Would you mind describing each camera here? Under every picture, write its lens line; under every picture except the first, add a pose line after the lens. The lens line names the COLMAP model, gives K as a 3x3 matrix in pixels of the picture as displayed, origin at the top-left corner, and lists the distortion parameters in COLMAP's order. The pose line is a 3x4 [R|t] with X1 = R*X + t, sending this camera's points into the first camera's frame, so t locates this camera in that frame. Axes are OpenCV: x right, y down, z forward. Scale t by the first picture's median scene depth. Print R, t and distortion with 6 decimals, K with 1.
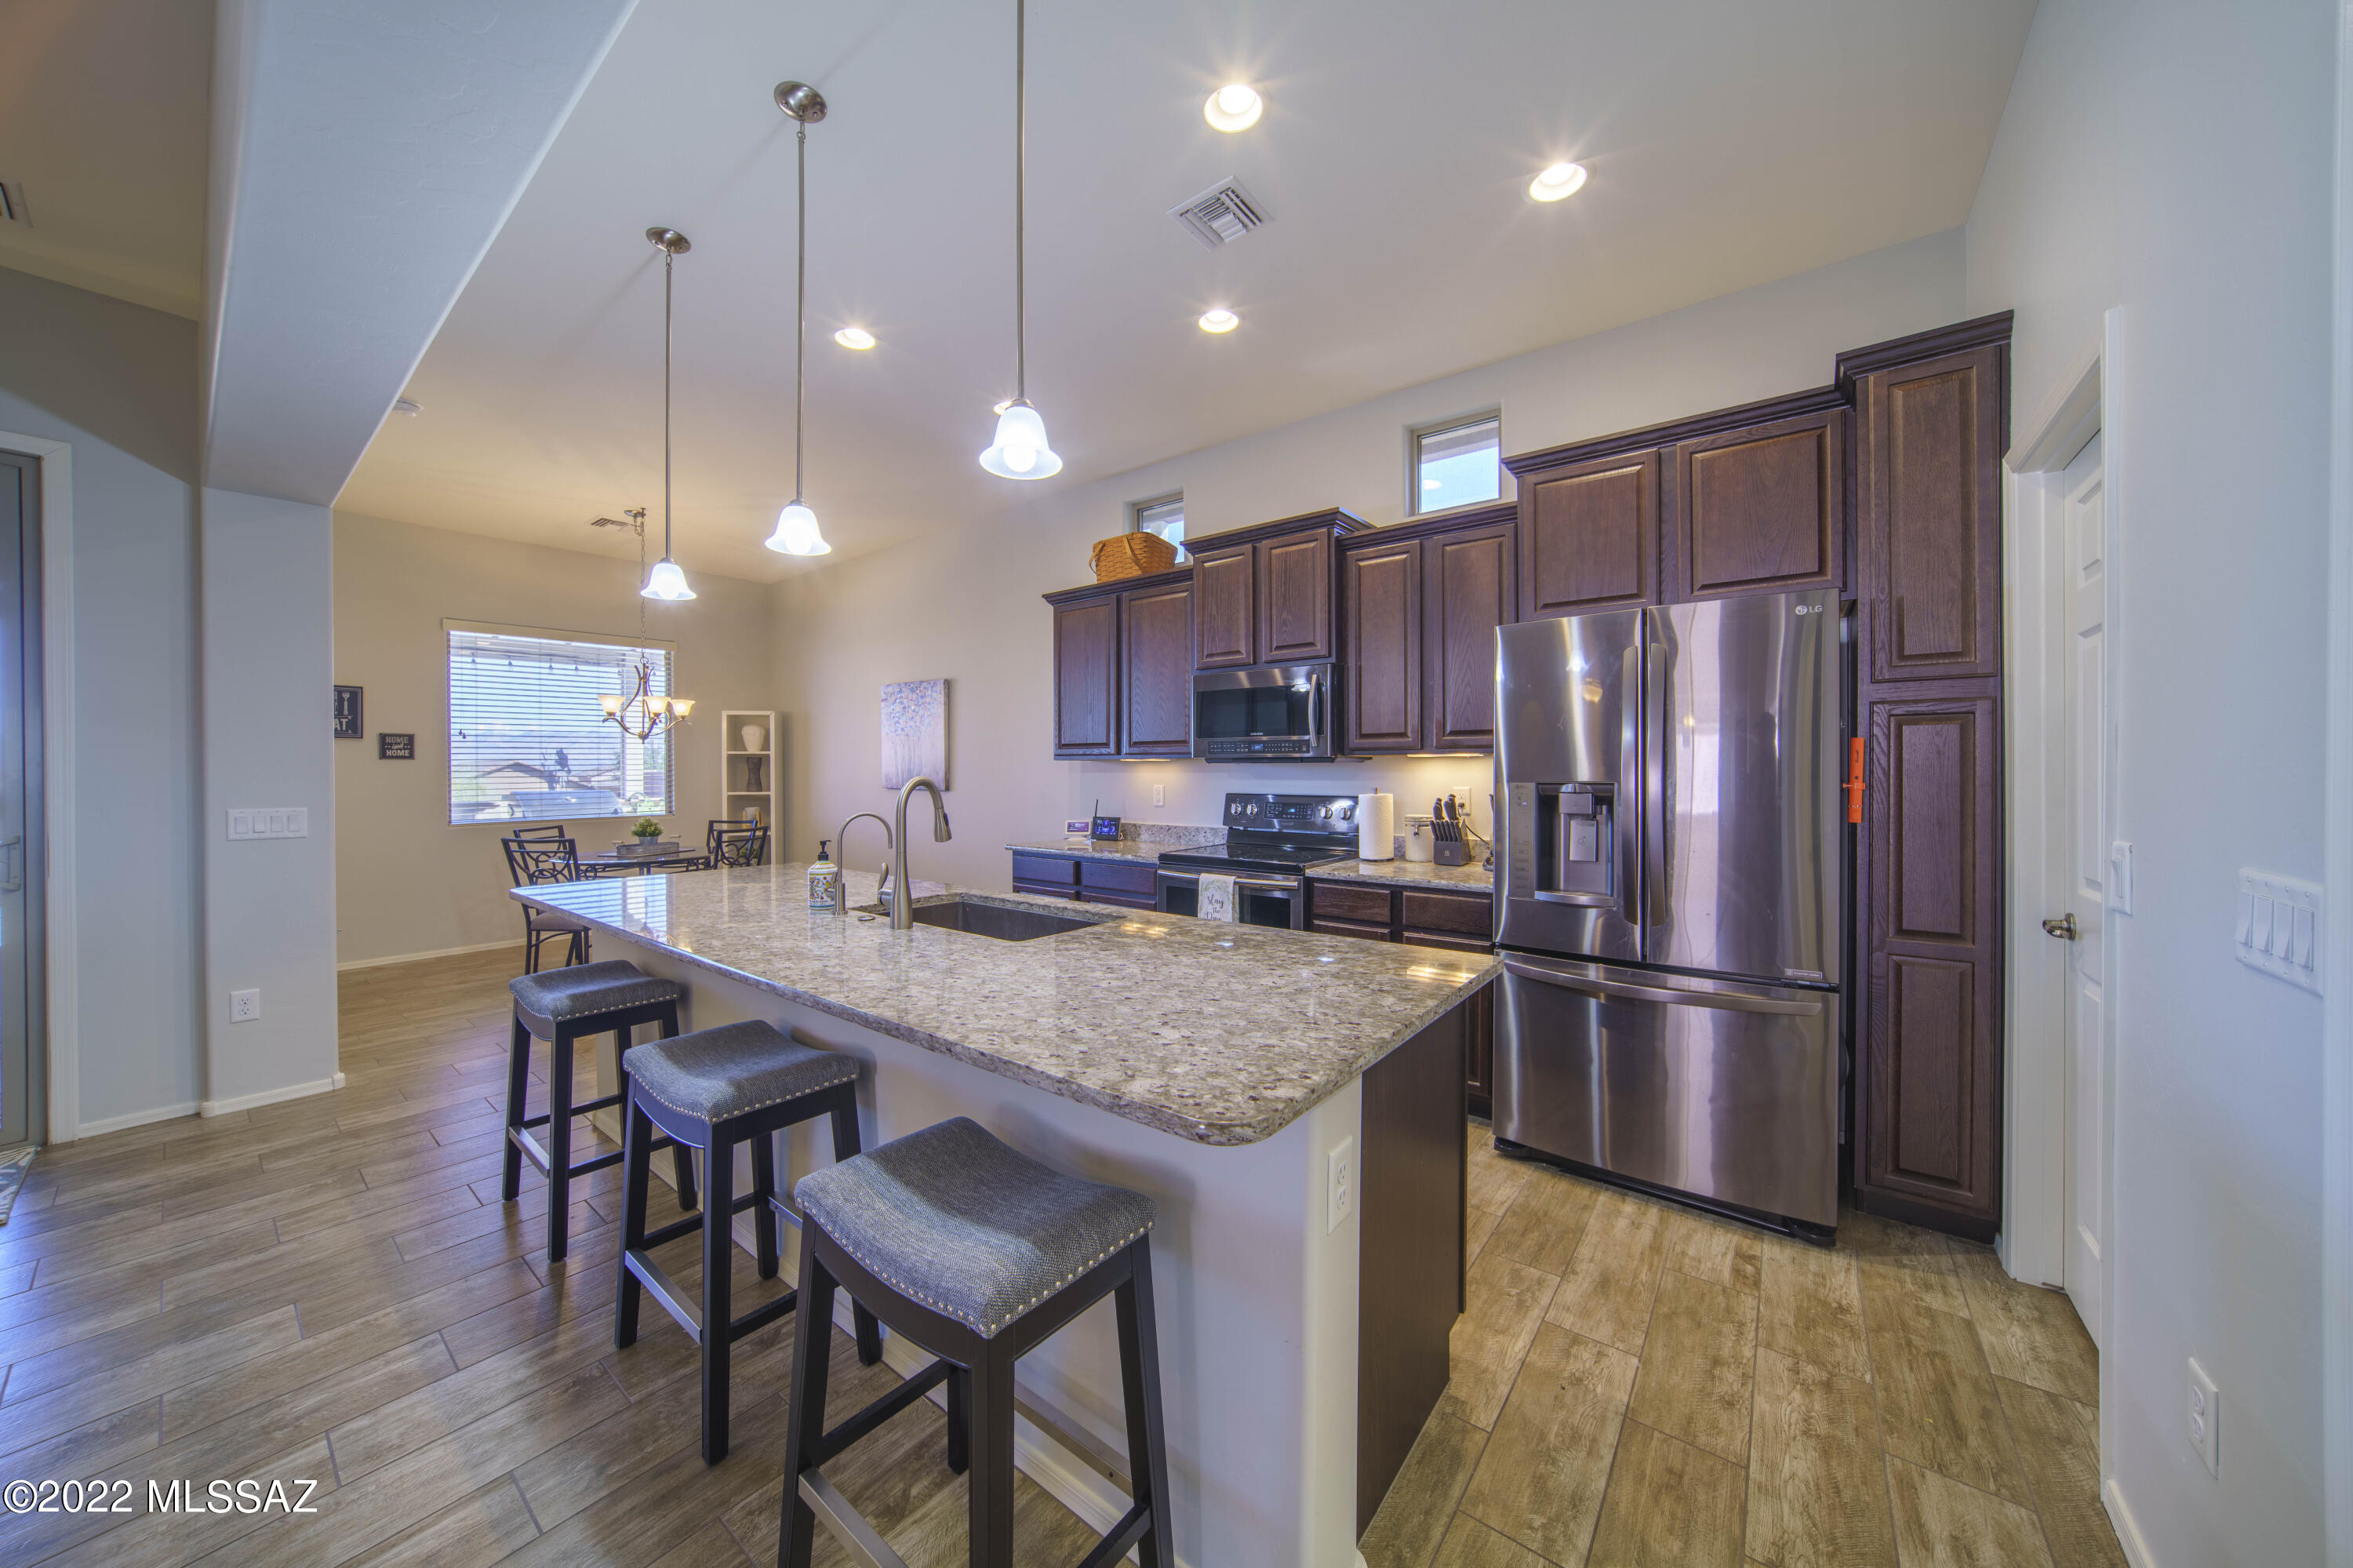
lens RADIAL K [[798.0, 0, 1166.7], [0, 798.0, 770.8], [0, 0, 1]] dist [-0.013282, 0.001759]
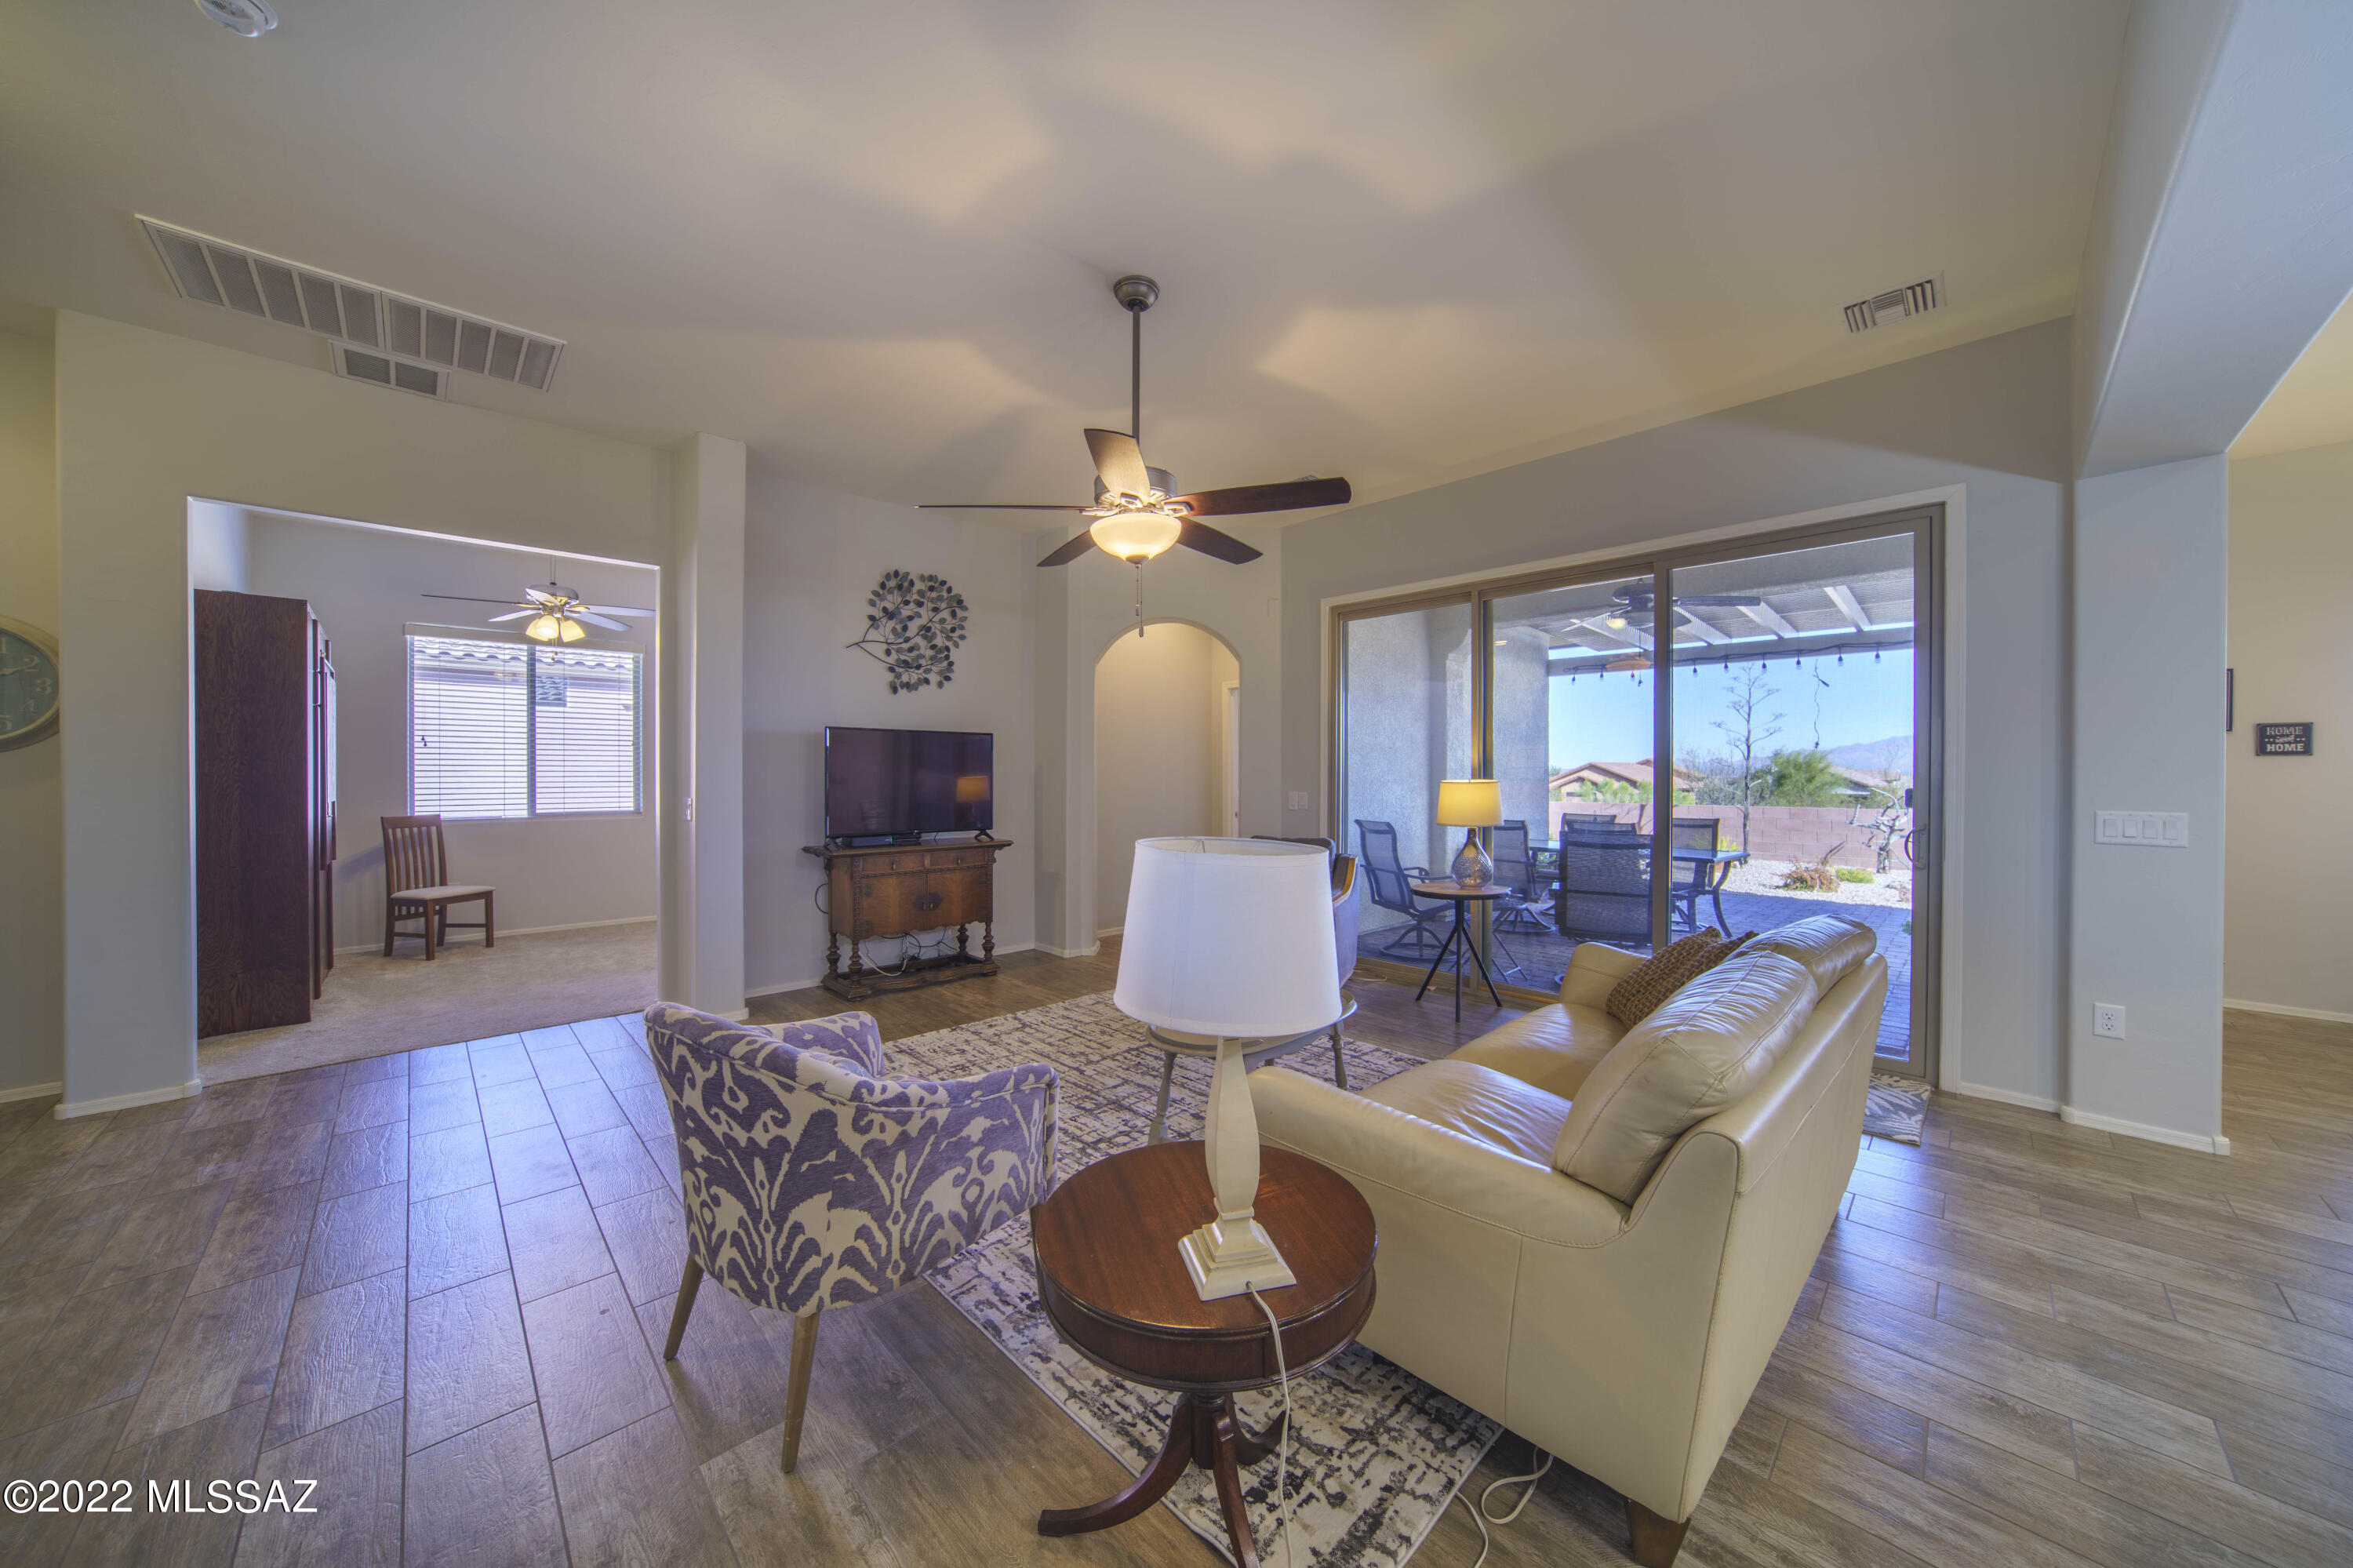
lens RADIAL K [[798.0, 0, 1175.6], [0, 798.0, 781.6], [0, 0, 1]] dist [-0.013282, 0.001759]
pose [[-0.131338, 0.015872, -0.991211, -0.097970], [-0.000953, 0.999869, 0.016137, -0.000559], [0.991337, 0.003064, -0.131305, 0.016261]]
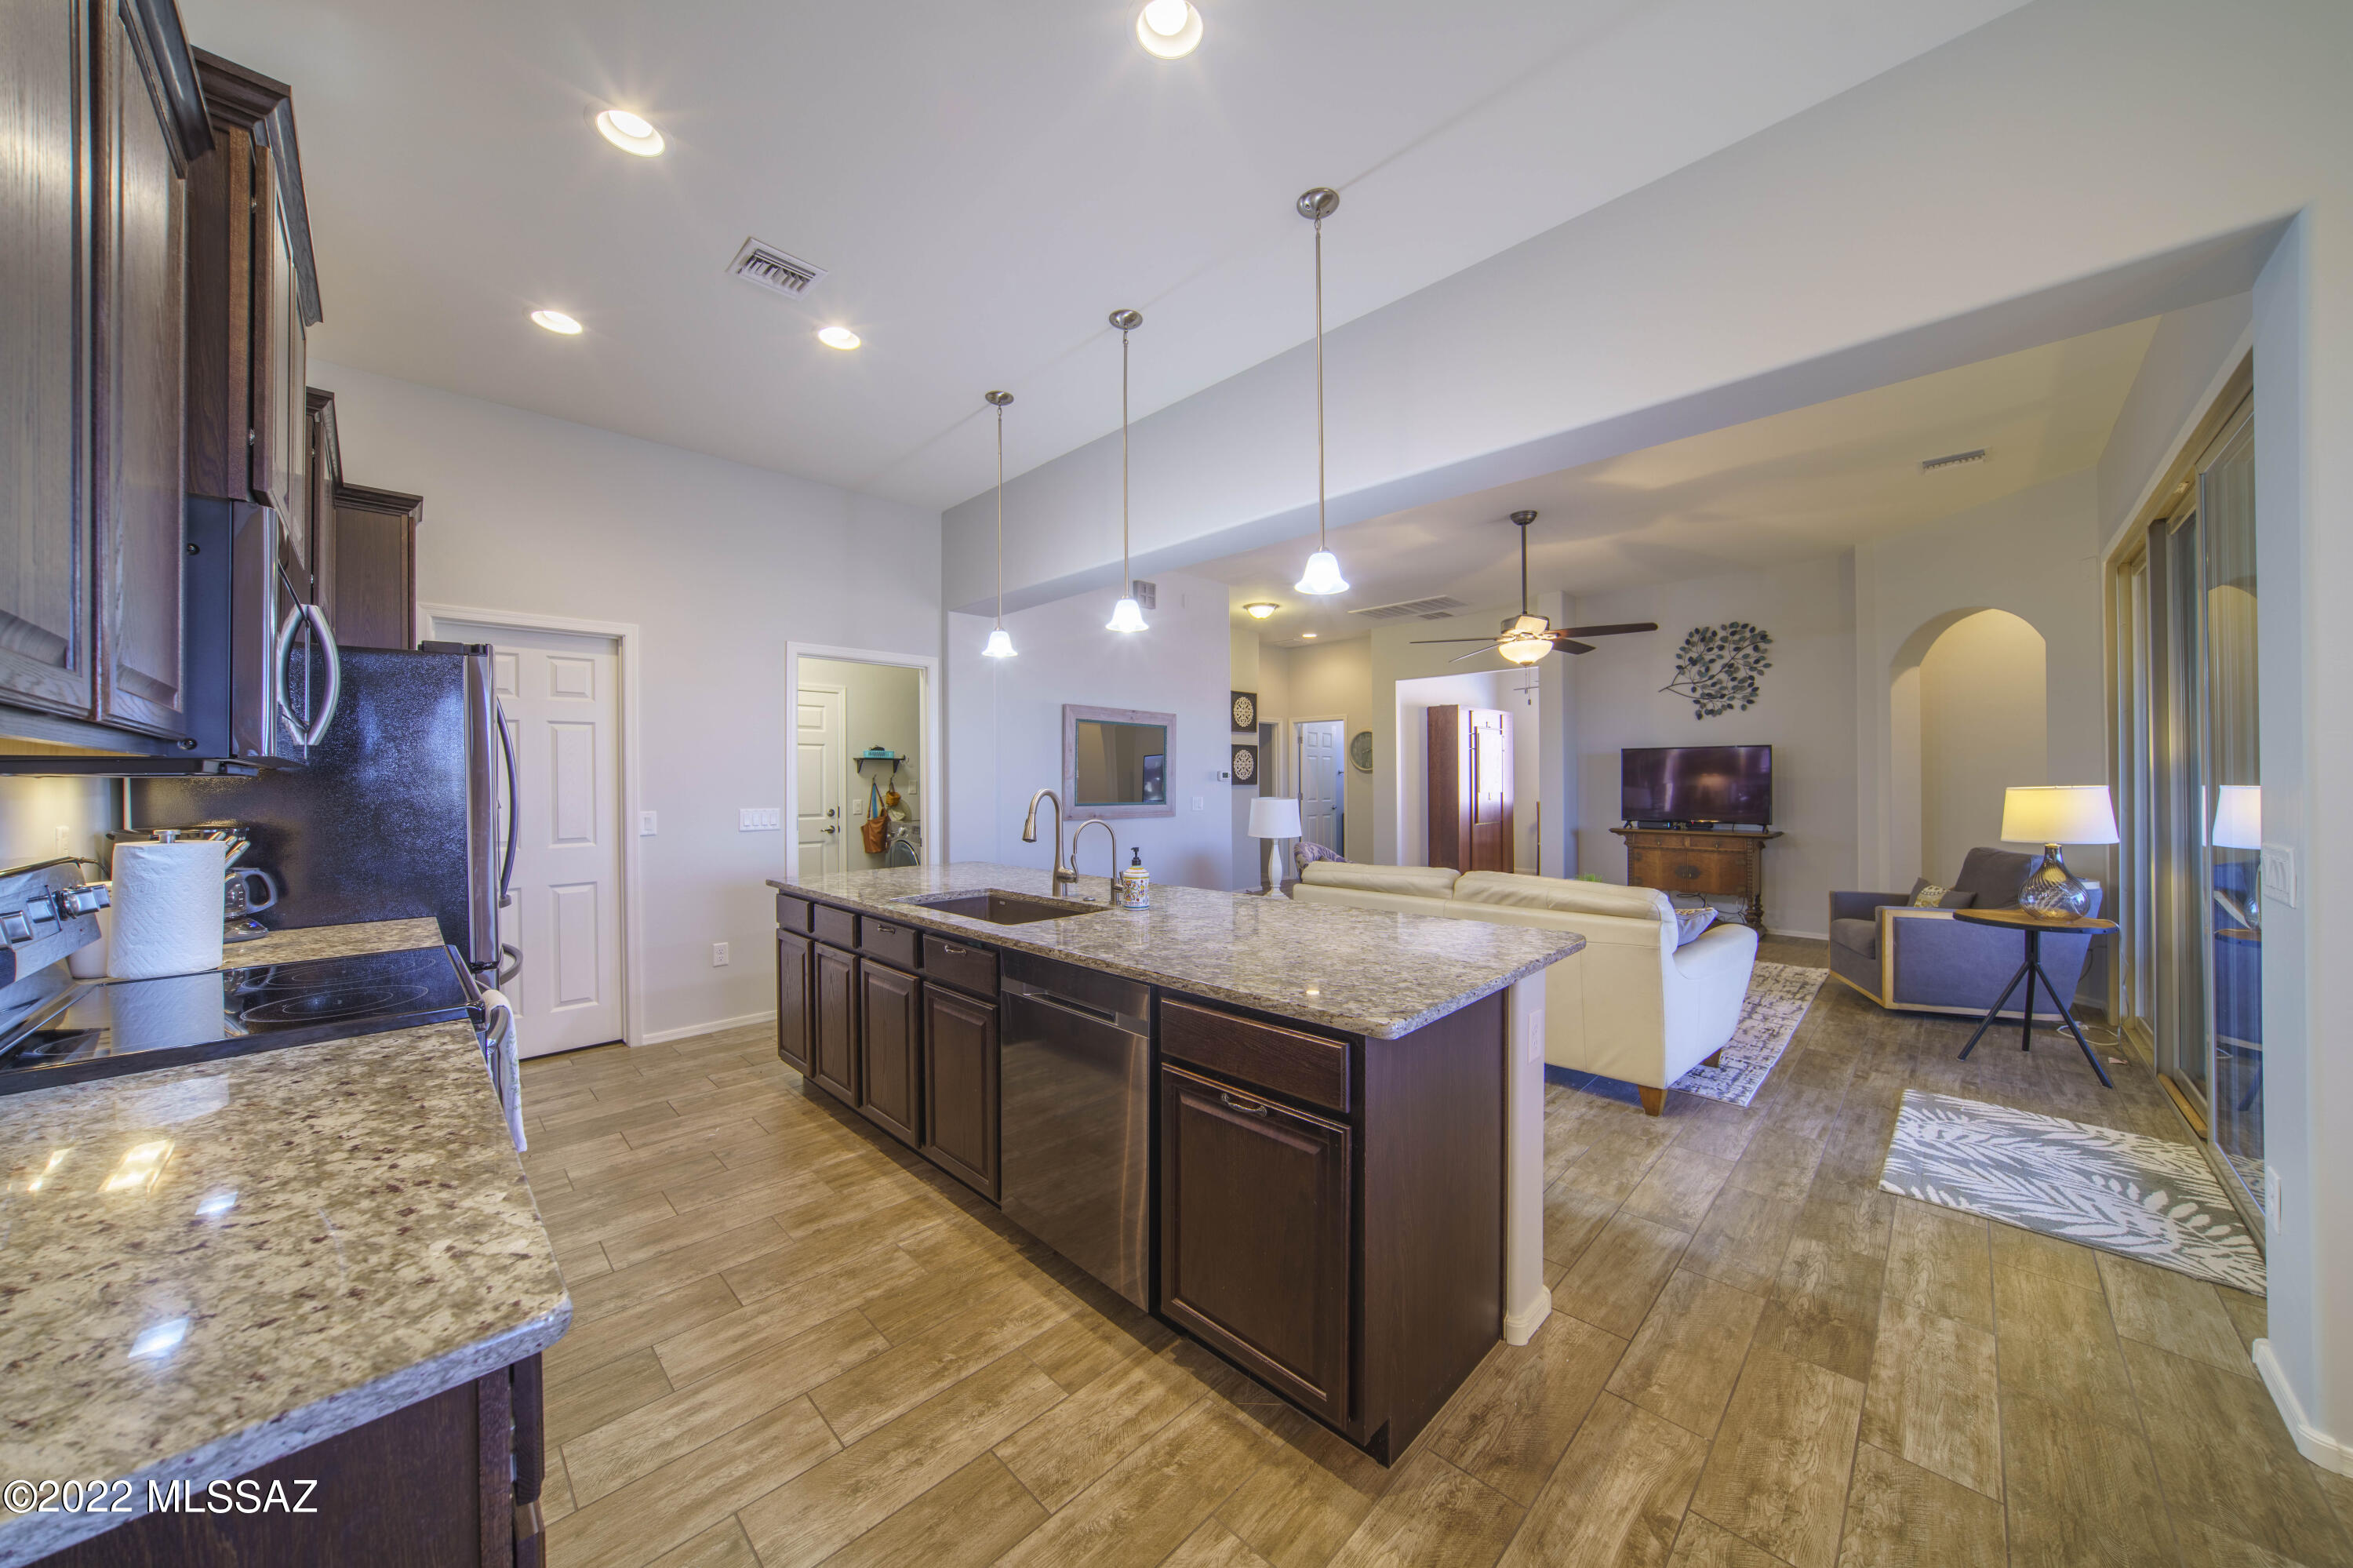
lens RADIAL K [[798.0, 0, 1166.7], [0, 798.0, 779.5], [0, 0, 1]] dist [-0.013282, 0.001759]
pose [[-0.992685, 0.009529, 0.120358, -0.434352], [0.010011, 0.999944, 0.003398, -0.009559], [-0.120319, 0.004578, -0.992725, 1.535859]]
